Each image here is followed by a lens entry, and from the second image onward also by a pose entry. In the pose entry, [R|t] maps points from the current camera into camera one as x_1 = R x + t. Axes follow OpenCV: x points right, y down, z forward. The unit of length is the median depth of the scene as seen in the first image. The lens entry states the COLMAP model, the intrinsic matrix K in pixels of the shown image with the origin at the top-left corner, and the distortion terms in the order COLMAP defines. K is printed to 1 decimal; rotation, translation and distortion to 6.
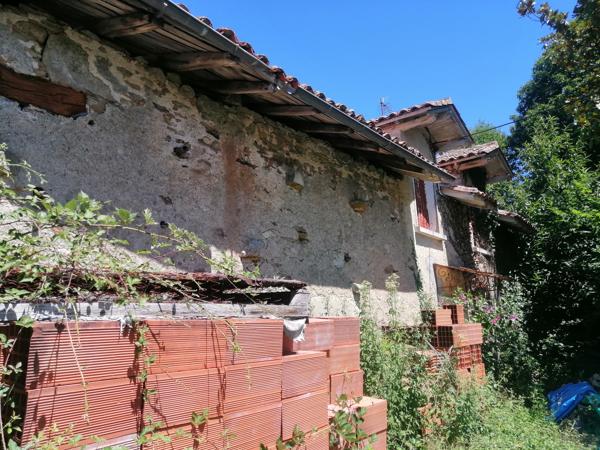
lens RADIAL K [[462.1, 0, 300.0], [0, 462.1, 225.0], [0, 0, 1]] dist [0.001581, 0.000327]
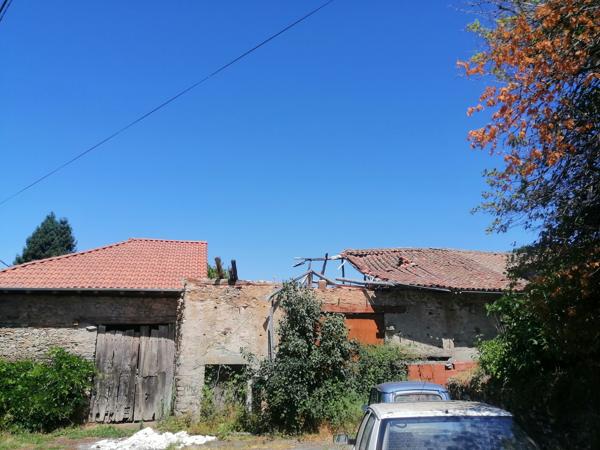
lens RADIAL K [[462.1, 0, 300.0], [0, 462.1, 225.0], [0, 0, 1]] dist [0.001581, 0.000327]
pose [[0.795012, -0.122297, -0.594138, 0.845617], [0.111768, 0.992229, -0.054684, -0.547369], [0.596208, -0.022931, 0.802502, -1.820927]]
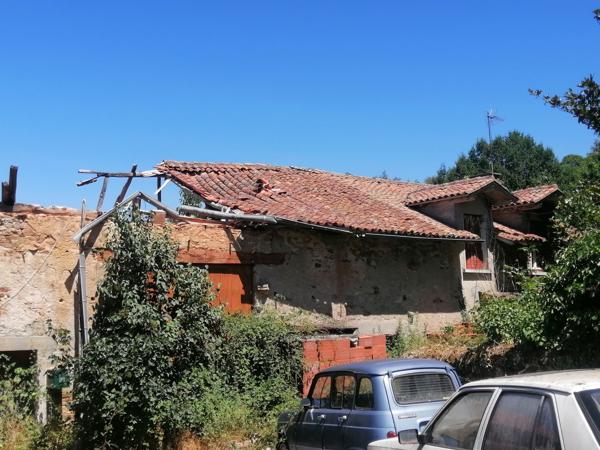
lens RADIAL K [[762.1, 0, 300.0], [0, 762.1, 225.0], [0, 0, 1]] dist [0.098913, -0.431130]
pose [[0.971774, -0.018695, -0.235173, 0.424317], [0.044473, 0.993499, 0.104792, -0.563216], [0.231685, -0.112293, 0.966288, -2.040039]]
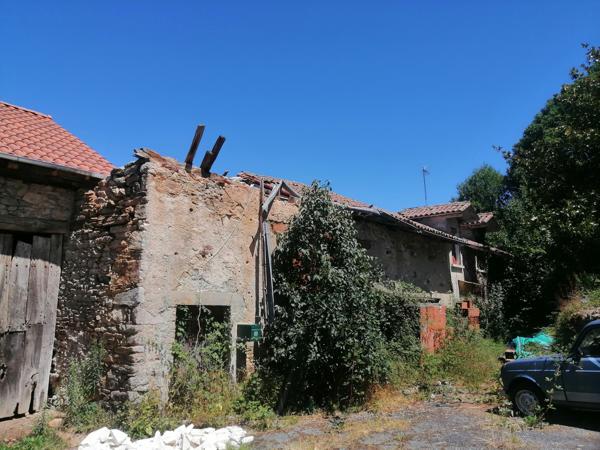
lens RADIAL K [[462.1, 0, 300.0], [0, 462.1, 225.0], [0, 0, 1]] dist [0.001581, 0.000327]
pose [[0.999524, 0.030807, -0.001880, -0.616792], [-0.030697, 0.998588, 0.043359, -0.331994], [0.003213, -0.043280, 0.999058, -1.560968]]
